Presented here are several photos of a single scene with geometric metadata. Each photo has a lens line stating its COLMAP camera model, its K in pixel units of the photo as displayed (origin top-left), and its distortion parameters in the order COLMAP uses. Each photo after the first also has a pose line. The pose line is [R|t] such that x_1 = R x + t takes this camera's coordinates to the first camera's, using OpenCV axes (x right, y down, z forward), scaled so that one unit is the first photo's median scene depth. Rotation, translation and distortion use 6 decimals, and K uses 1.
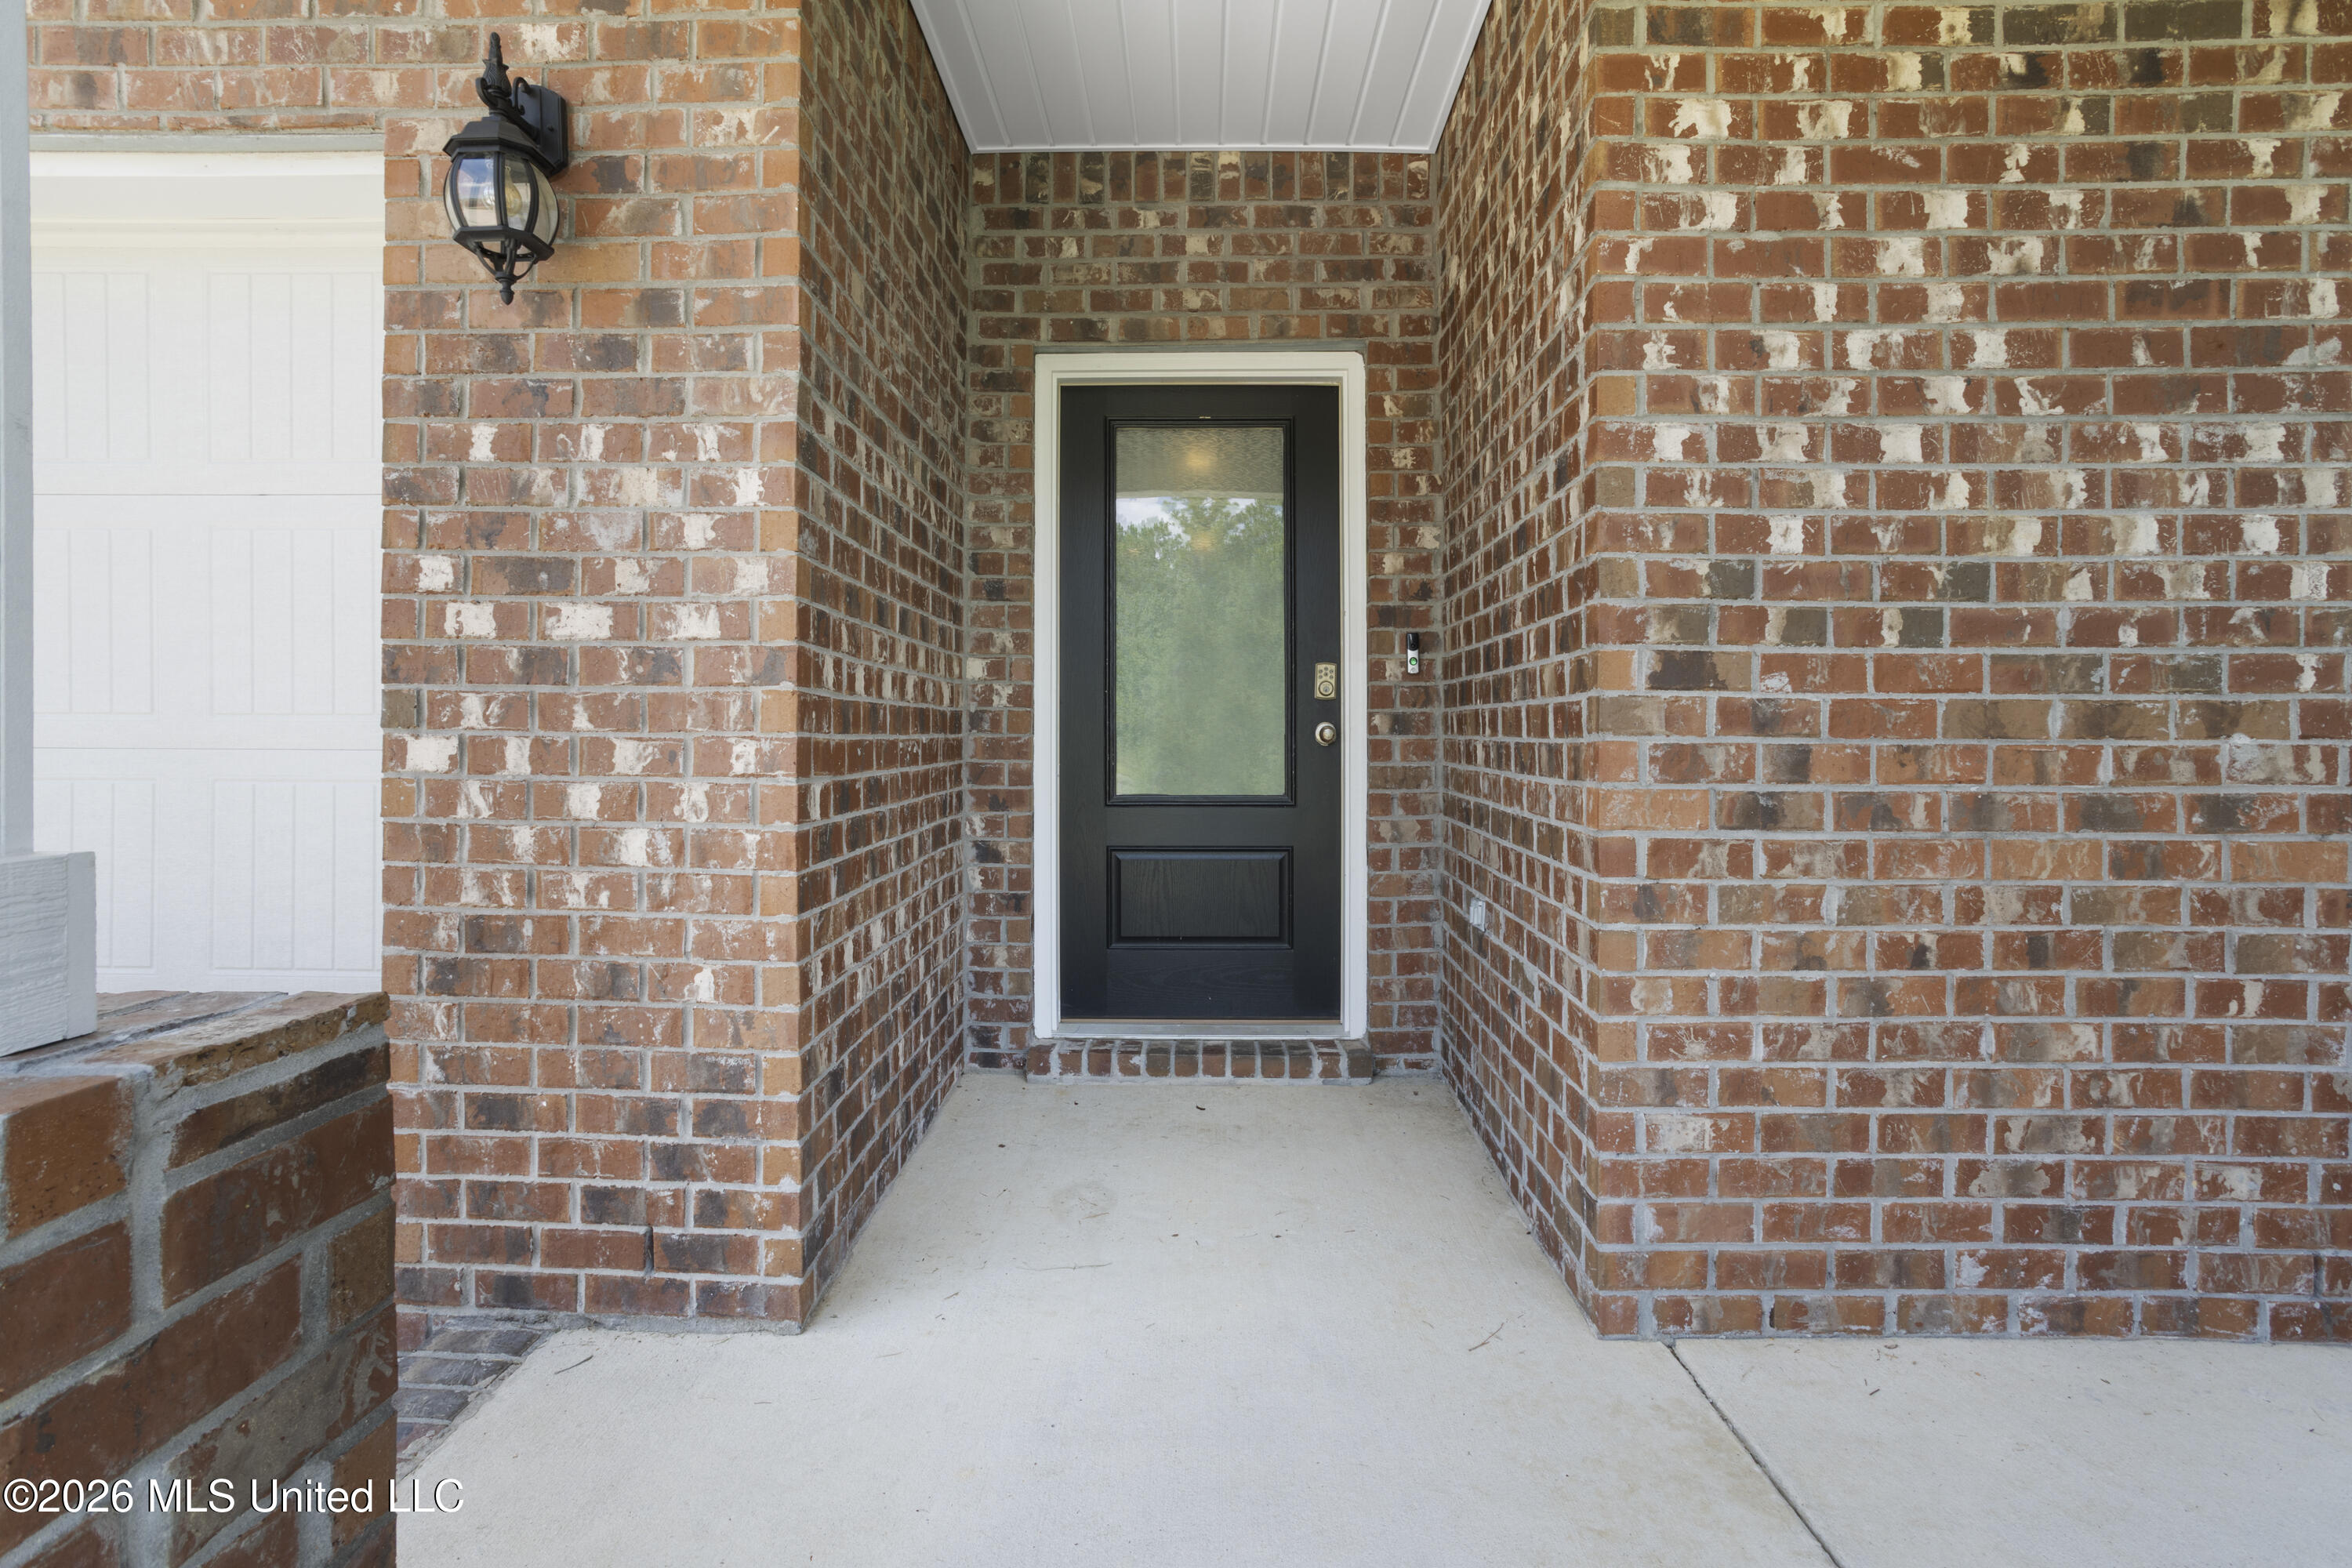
lens RADIAL K [[1151.5, 0, 1175.5], [0, 1151.5, 724.9], [0, 0, 1]] dist [-0.009234, 0.002671]
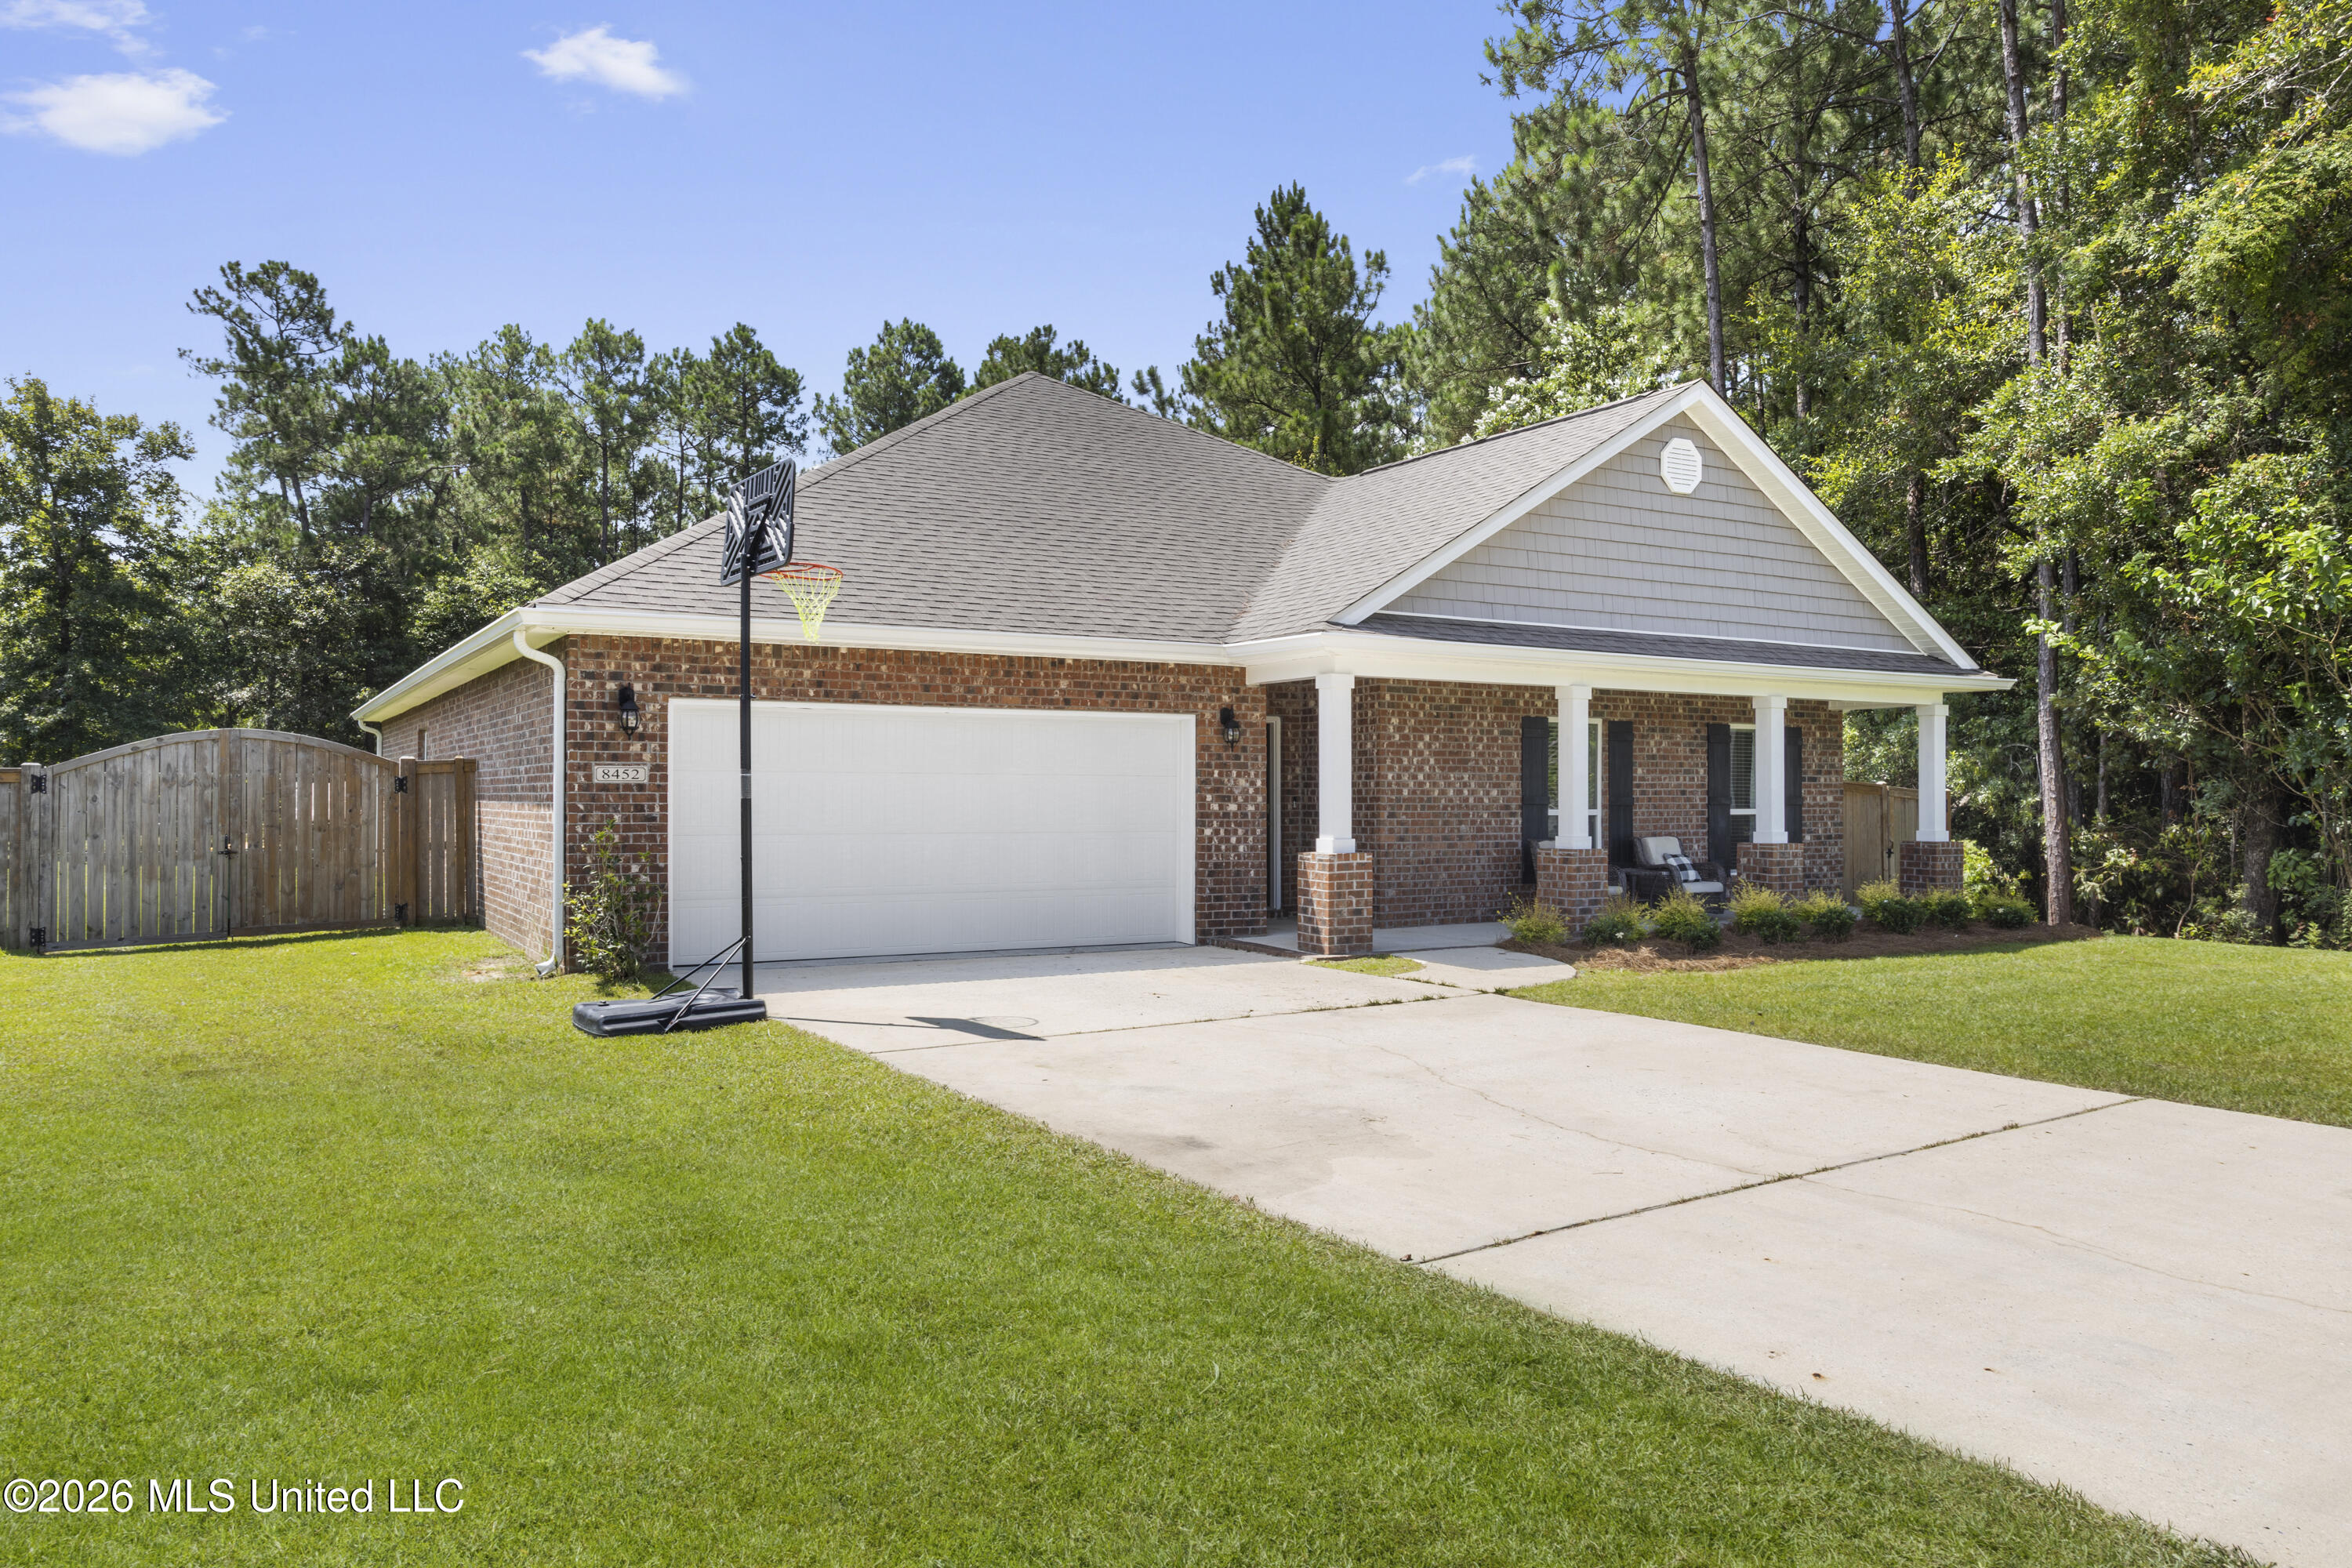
lens RADIAL K [[1613.3, 0, 1178.8], [0, 1613.3, 787.2], [0, 0, 1]] dist [0.003579, -0.002130]
pose [[0.845334, 0.001765, 0.534235, -4.805788], [-0.002087, 0.999998, -0.000002, -0.183574], [-0.534234, -0.001113, 0.845336, -5.305642]]
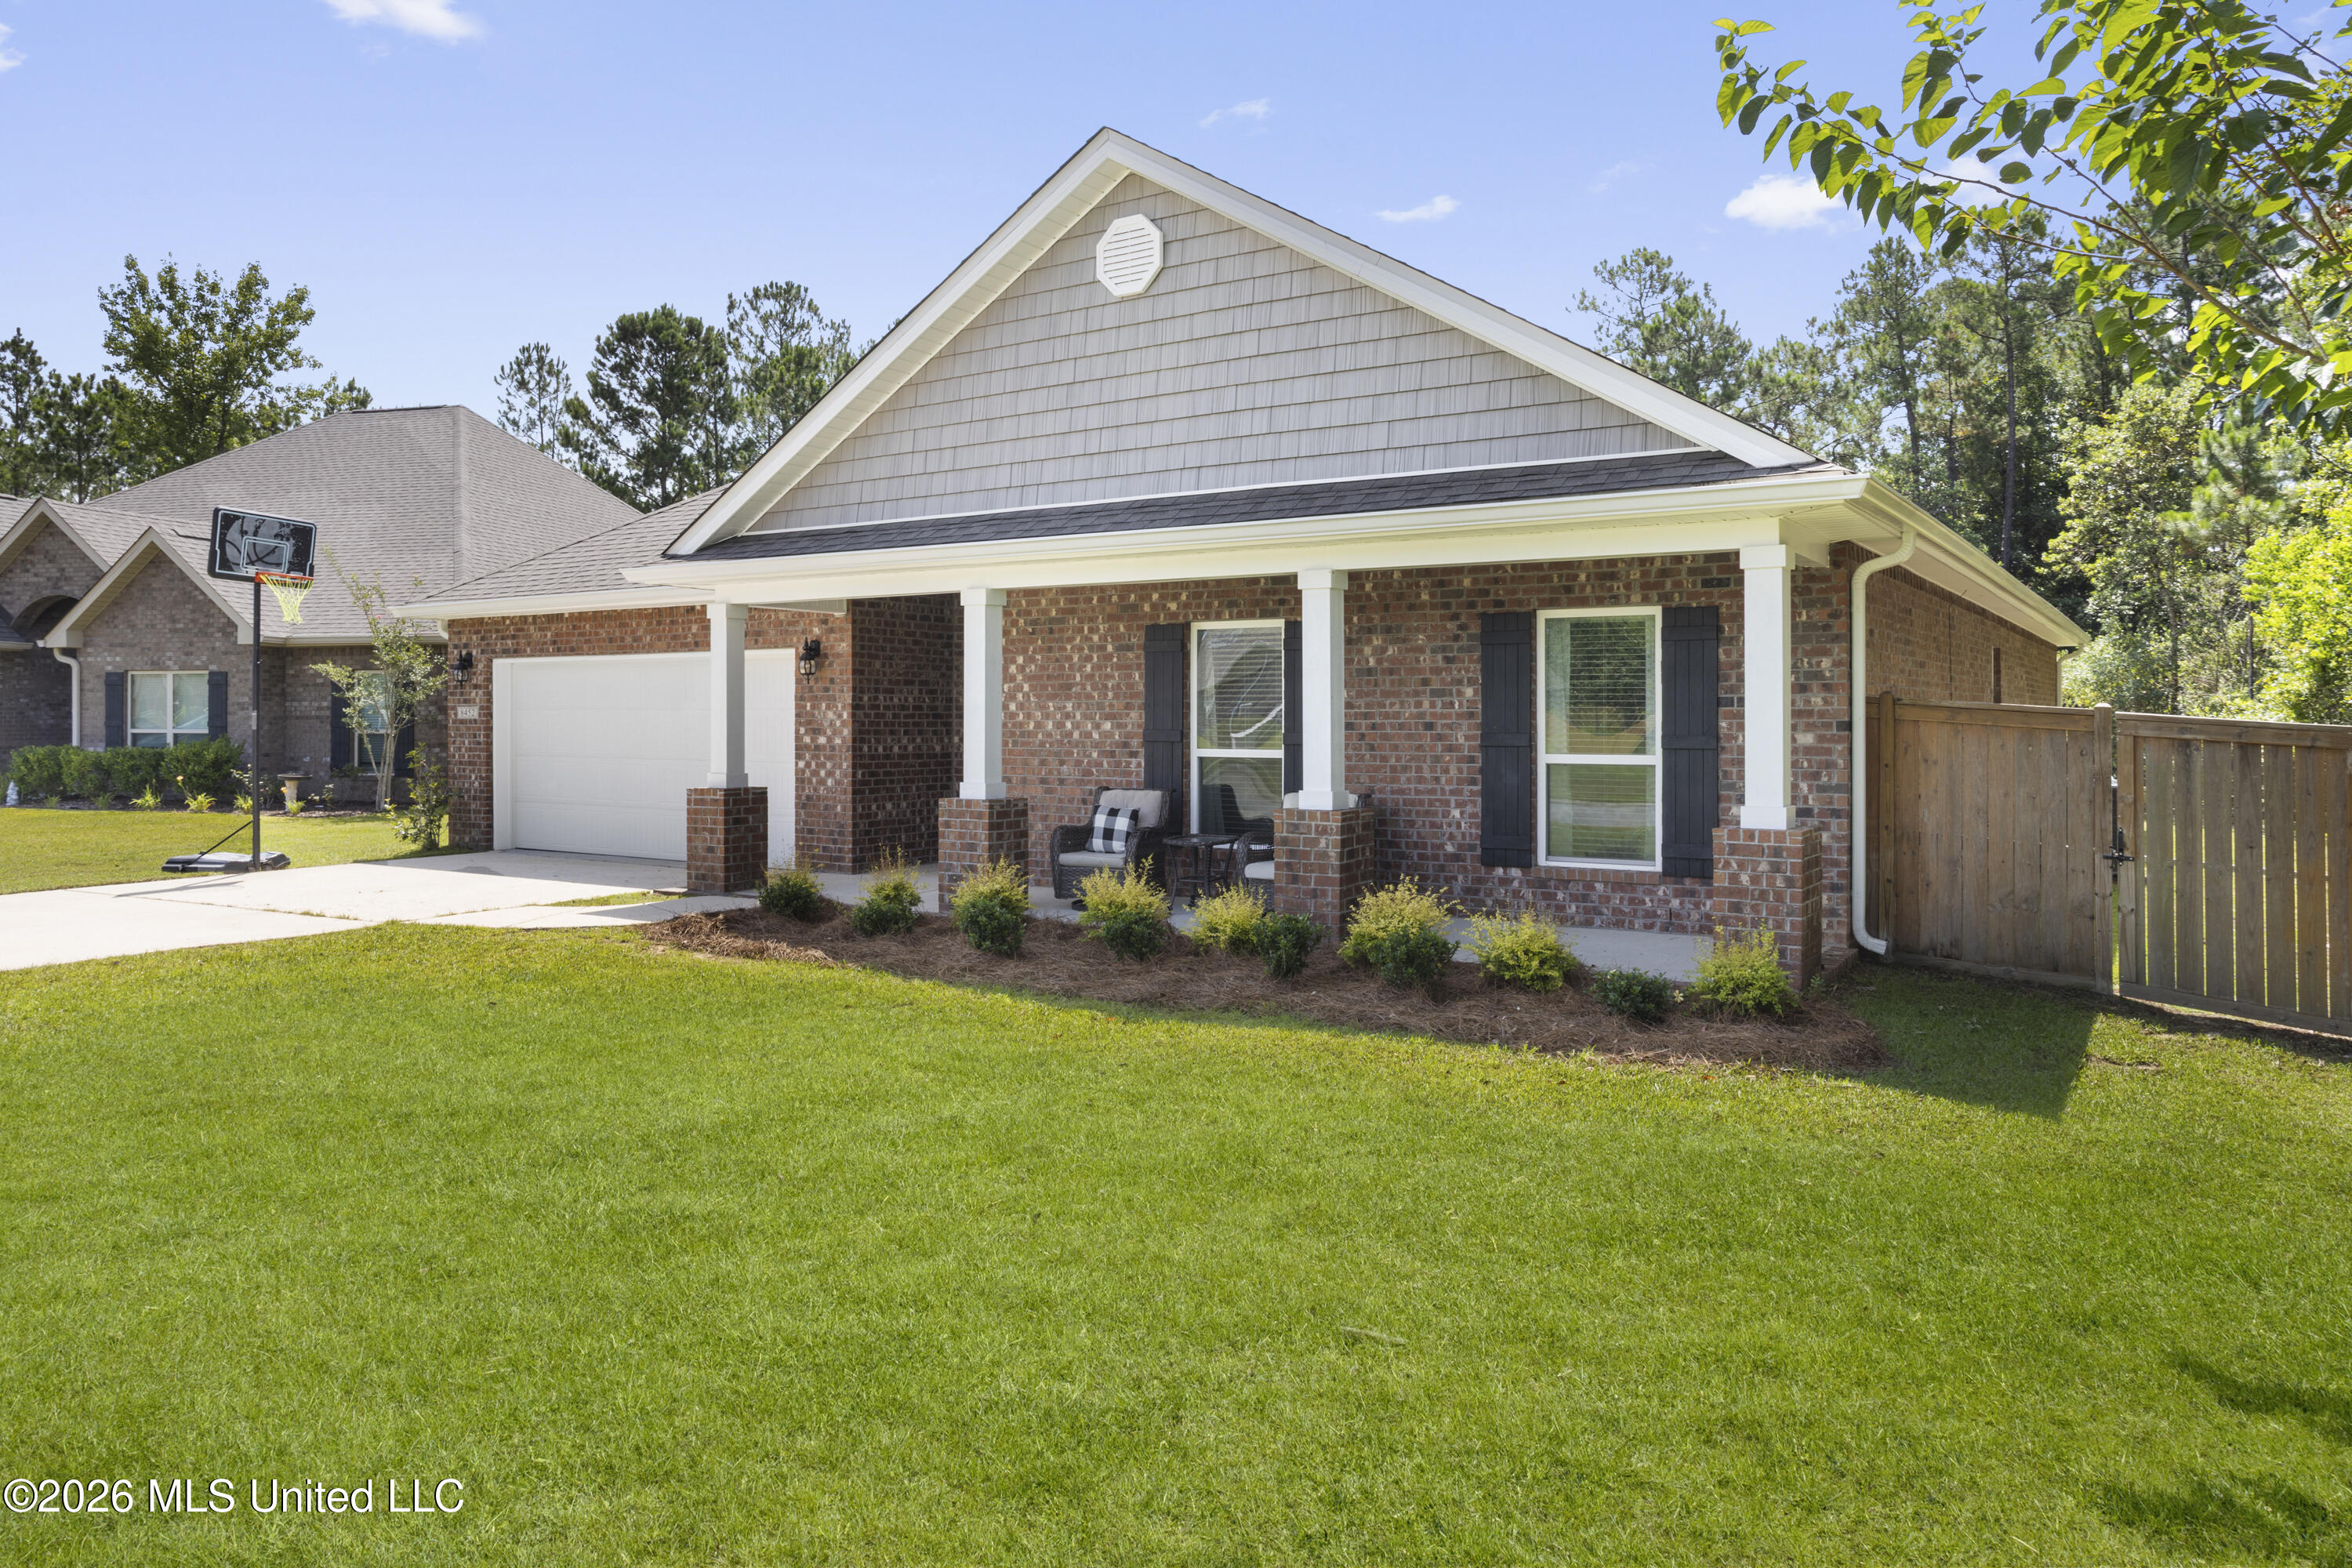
lens RADIAL K [[1606.2, 0, 1133.5], [0, 1606.2, 718.5], [0, 0, 1]] dist [0.000746, 0.000269]
pose [[0.839602, -0.001920, -0.543199, 4.766808], [0.003992, 0.999989, 0.002635, -0.204421], [0.543188, -0.004381, 0.839600, -4.494114]]
